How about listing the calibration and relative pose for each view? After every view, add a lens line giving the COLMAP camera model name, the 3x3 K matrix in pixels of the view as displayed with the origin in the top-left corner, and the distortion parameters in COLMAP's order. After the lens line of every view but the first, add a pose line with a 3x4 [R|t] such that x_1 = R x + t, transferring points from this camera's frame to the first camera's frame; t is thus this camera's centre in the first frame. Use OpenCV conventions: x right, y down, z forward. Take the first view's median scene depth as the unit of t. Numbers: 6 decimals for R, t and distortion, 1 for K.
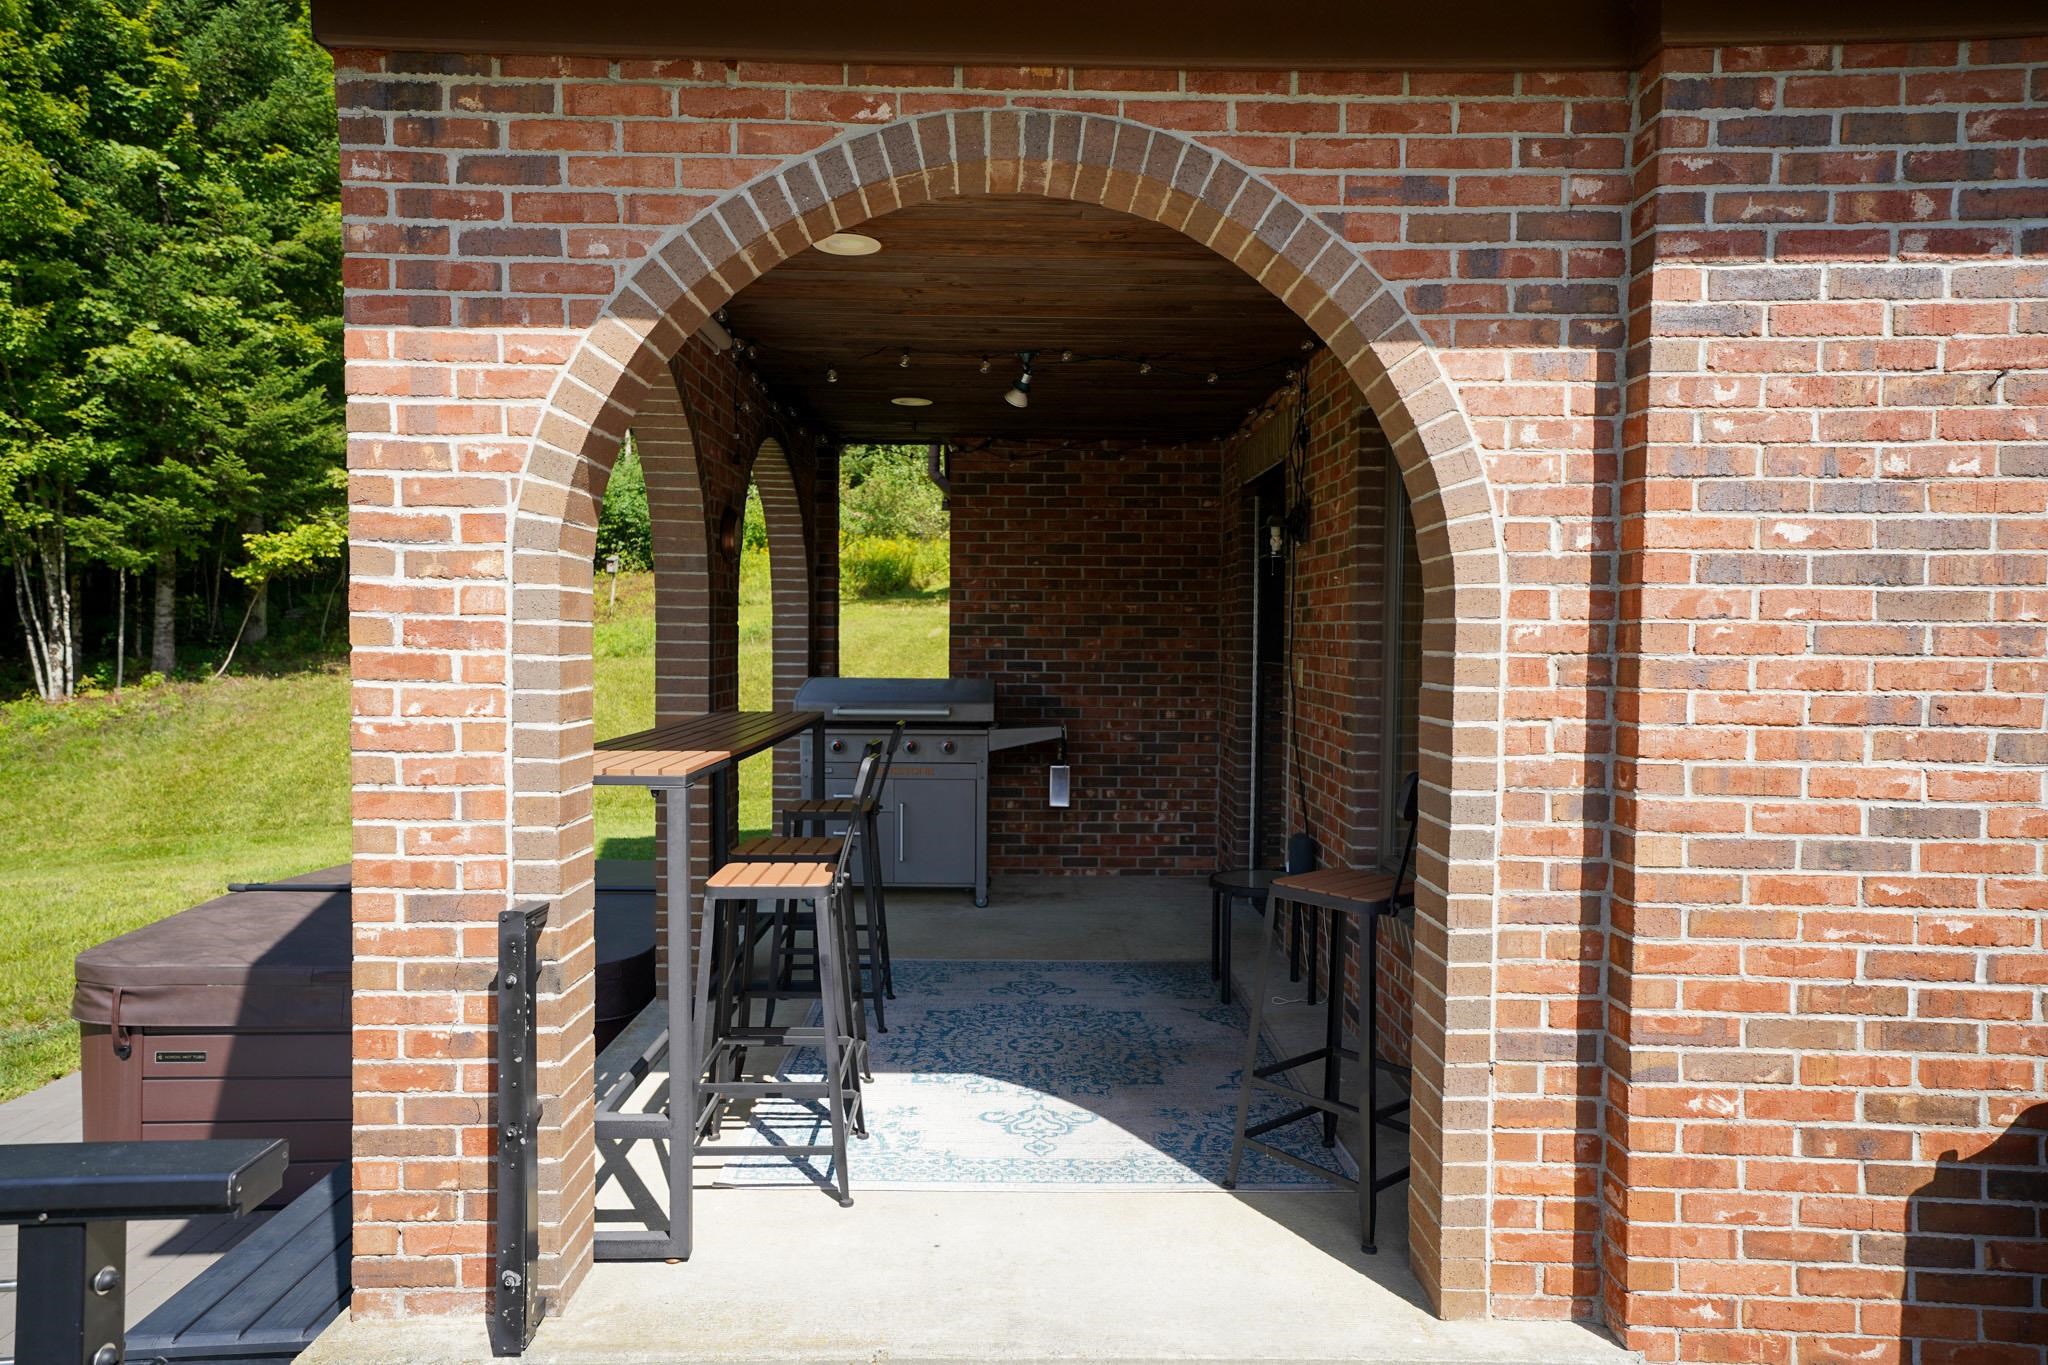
lens RADIAL K [[1252.1, 0, 1019.4], [0, 1252.1, 689.1], [0, 0, 1]] dist [0.040752, 0.006412]
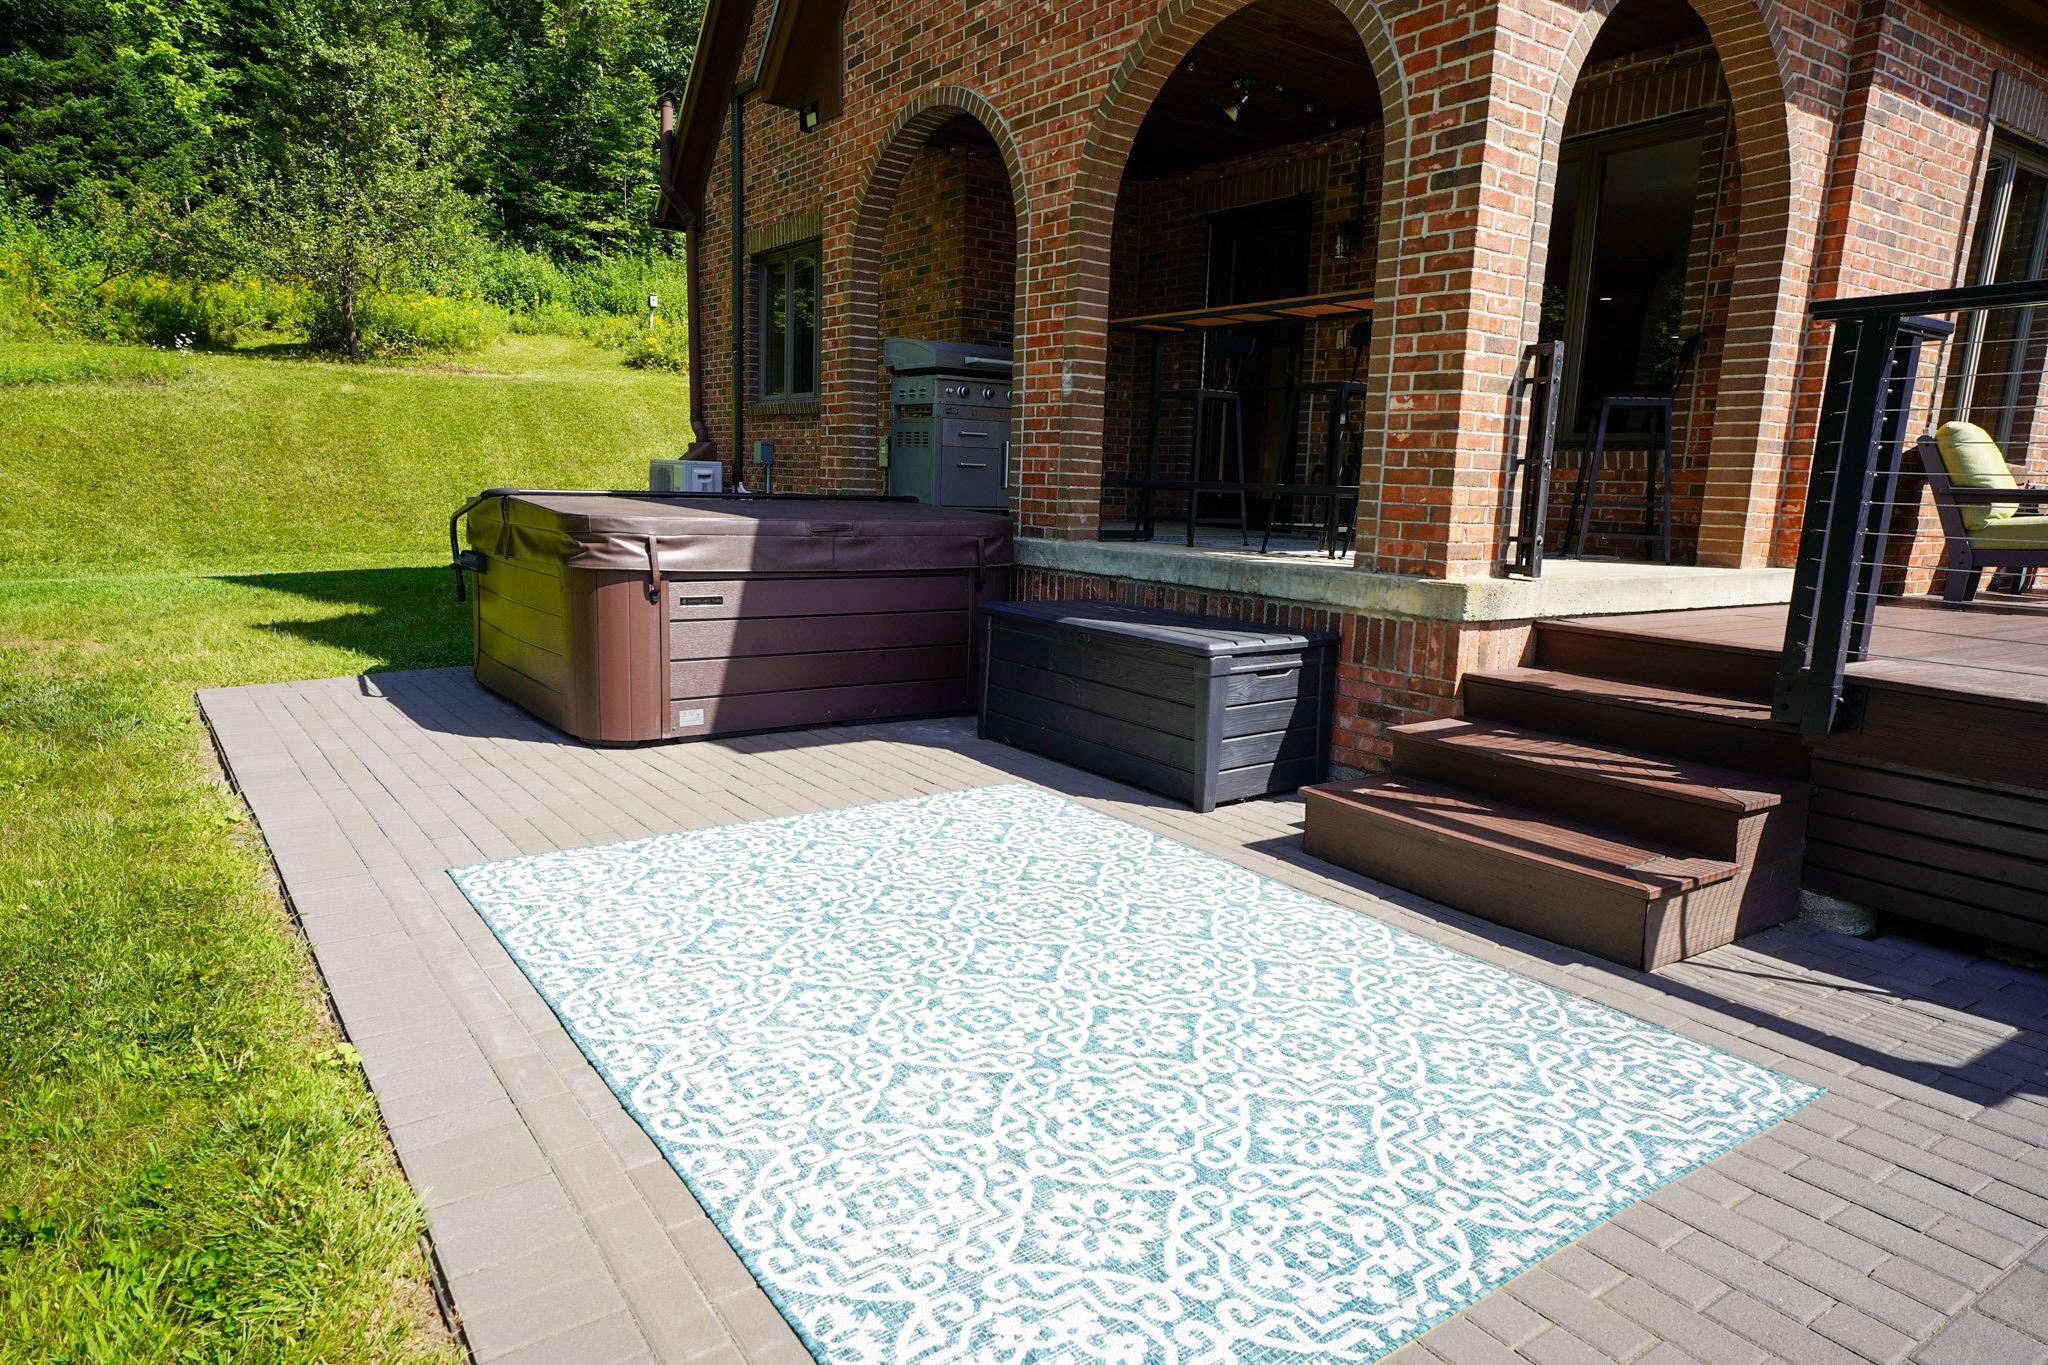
lens RADIAL K [[1252.1, 0, 1023.3], [0, 1252.1, 673.6], [0, 0, 1]] dist [0.040752, 0.006412]
pose [[0.818152, -0.067749, 0.570997, -2.088736], [-0.004232, 0.992298, 0.123800, 0.422467], [-0.574986, -0.103704, 0.811564, -0.110367]]
